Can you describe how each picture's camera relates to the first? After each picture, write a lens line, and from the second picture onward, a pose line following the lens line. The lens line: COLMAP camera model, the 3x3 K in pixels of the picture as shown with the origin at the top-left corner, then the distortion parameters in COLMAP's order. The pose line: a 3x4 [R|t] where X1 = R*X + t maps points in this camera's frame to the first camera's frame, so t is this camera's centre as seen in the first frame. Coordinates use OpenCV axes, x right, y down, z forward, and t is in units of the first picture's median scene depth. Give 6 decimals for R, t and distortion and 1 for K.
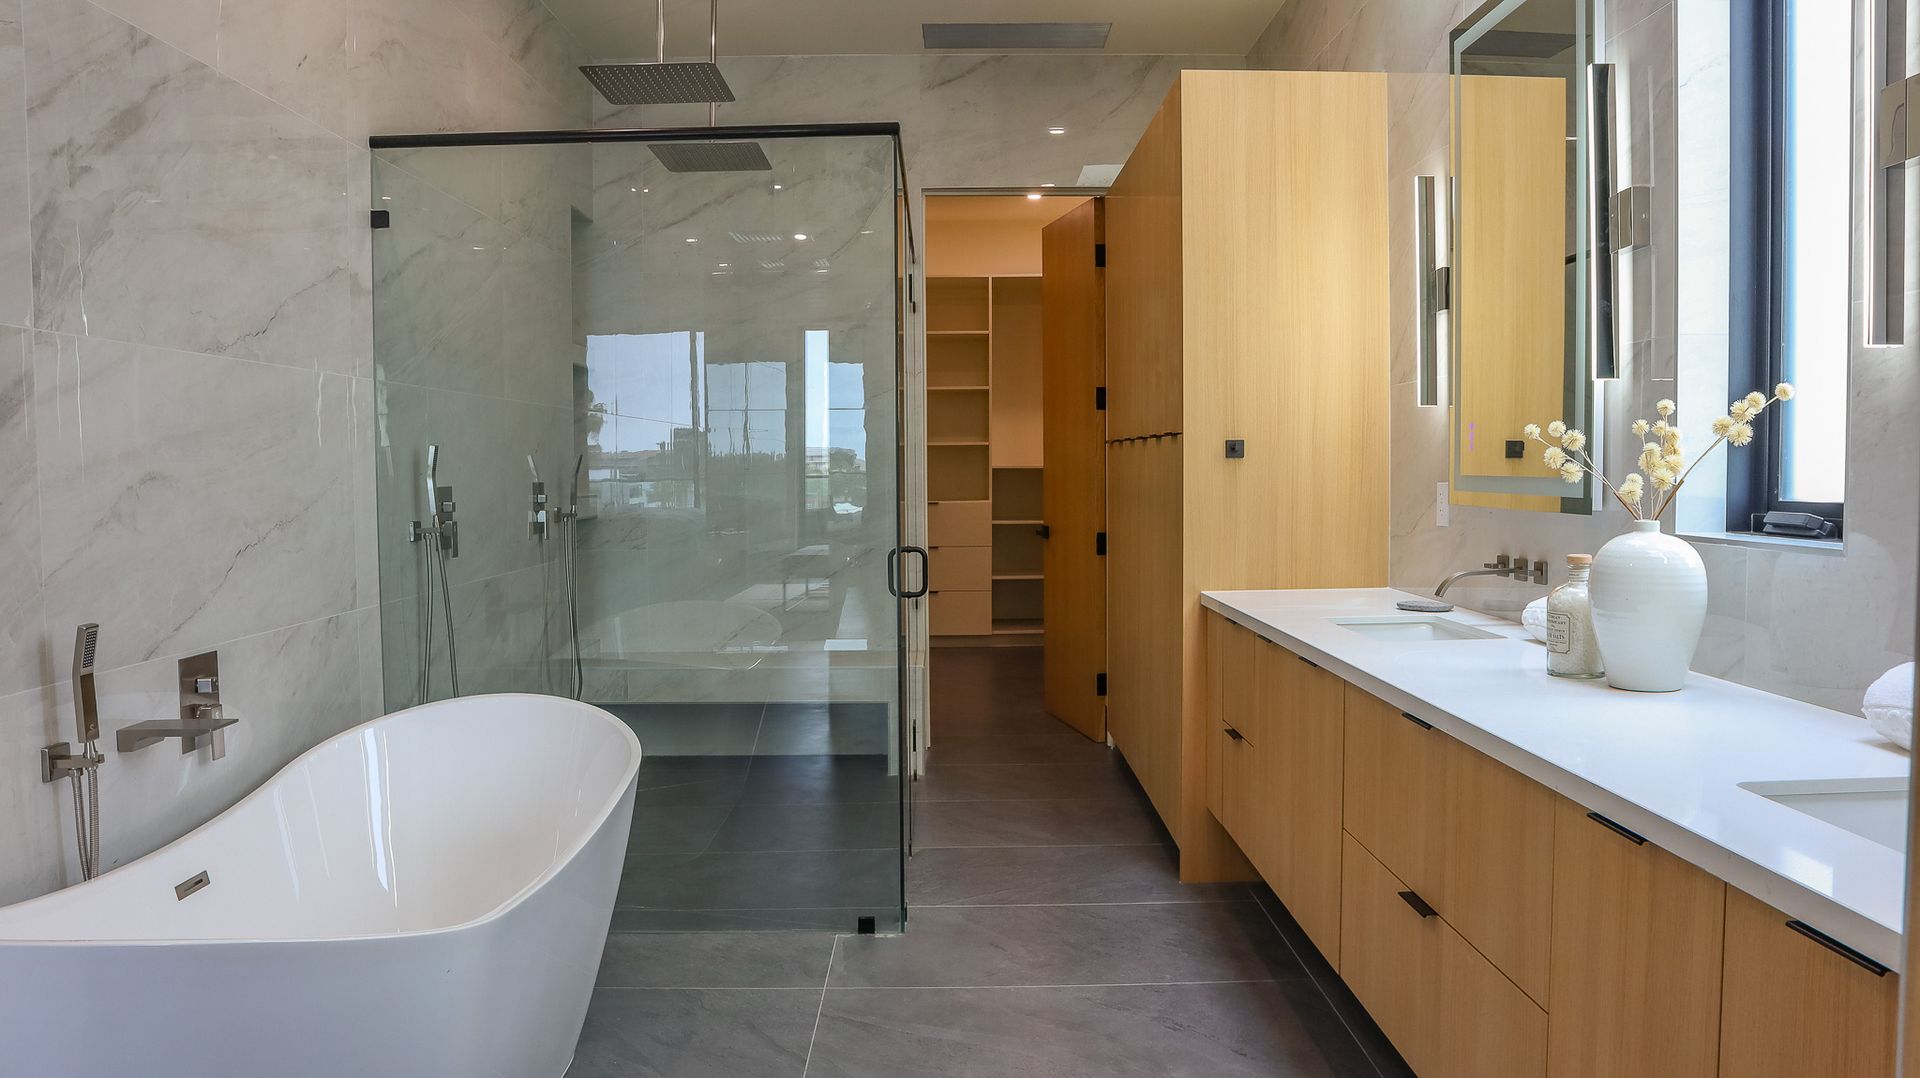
lens RADIAL K [[1331.5, 0, 960.2], [0, 1331.5, 541.0], [0, 0, 1]] dist [-0.108651, 0.055815]
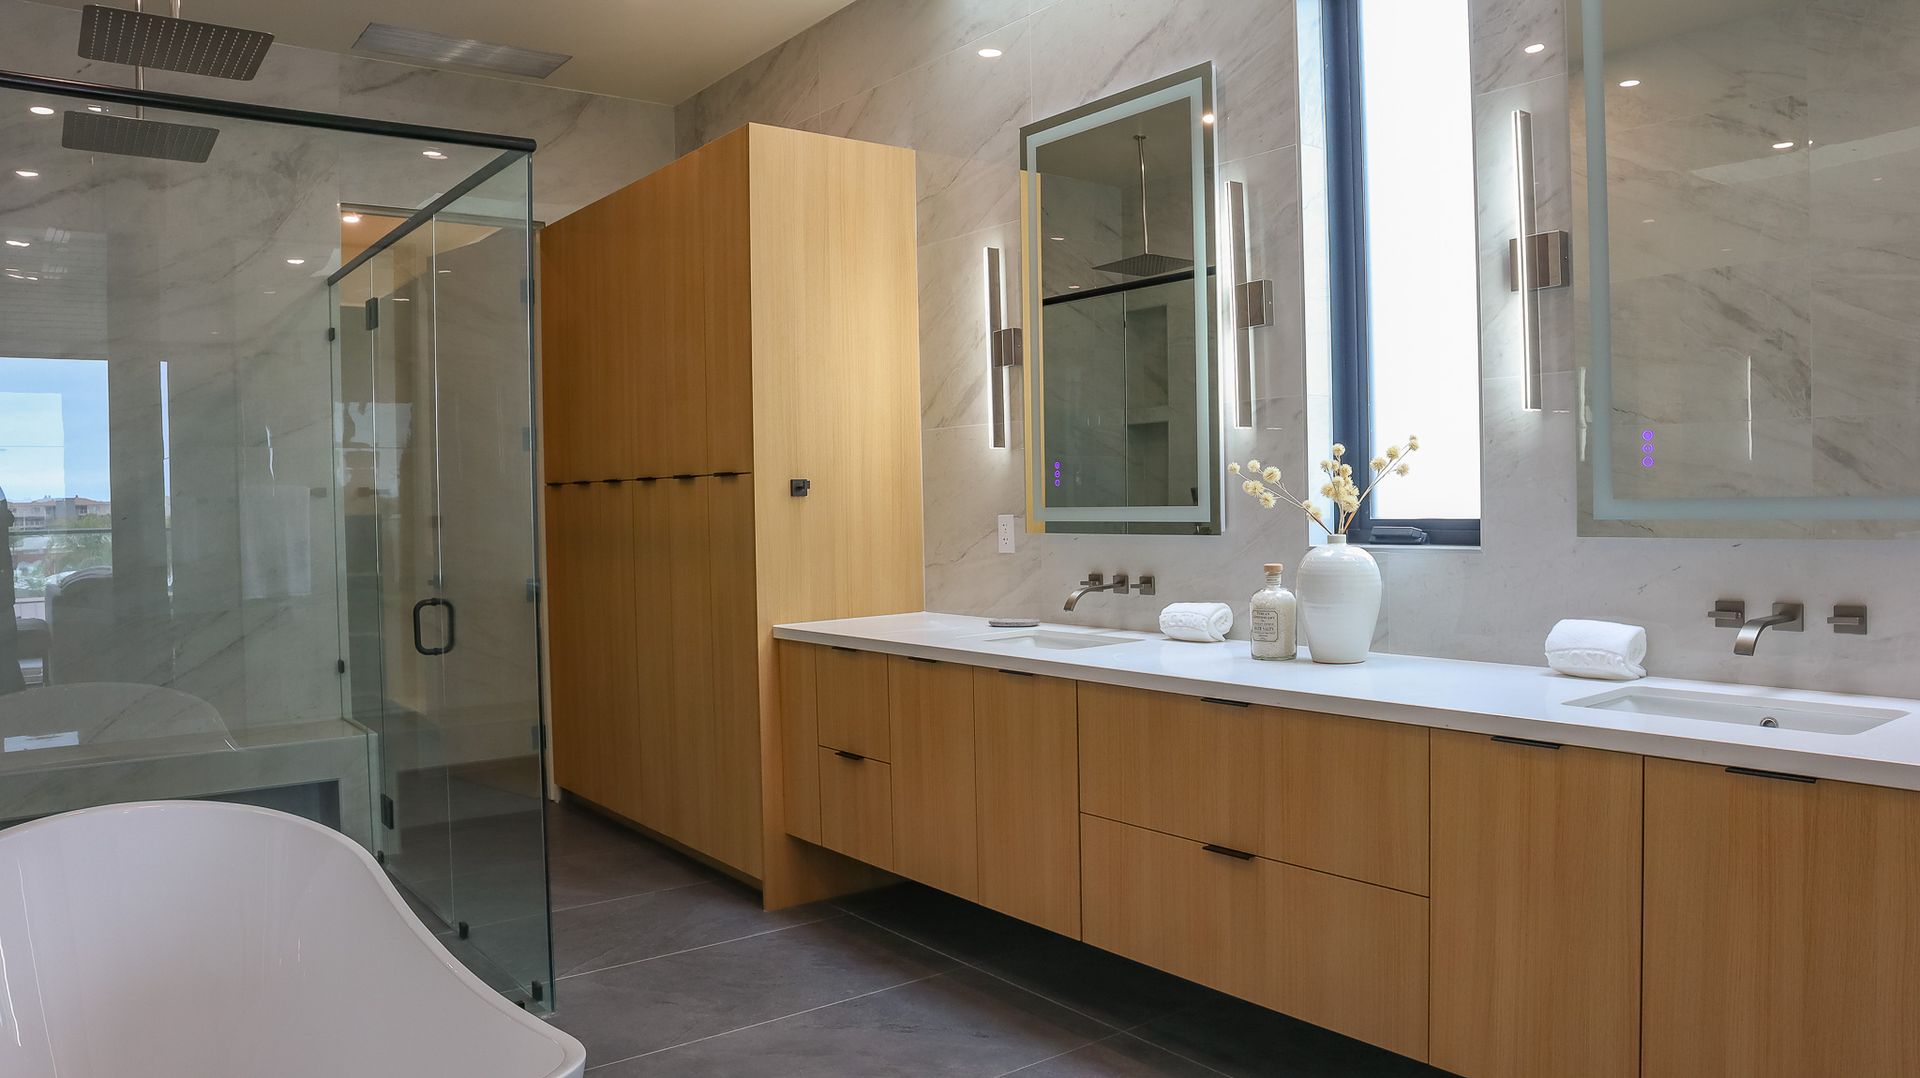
lens RADIAL K [[1331.5, 0, 961.3], [0, 1331.5, 543.1], [0, 0, 1]] dist [-0.108651, 0.055815]
pose [[0.805805, -0.025858, 0.591616, -0.351062], [0.045933, 0.998766, -0.018910, 0.000345], [-0.590397, 0.042413, 0.805998, 0.085868]]
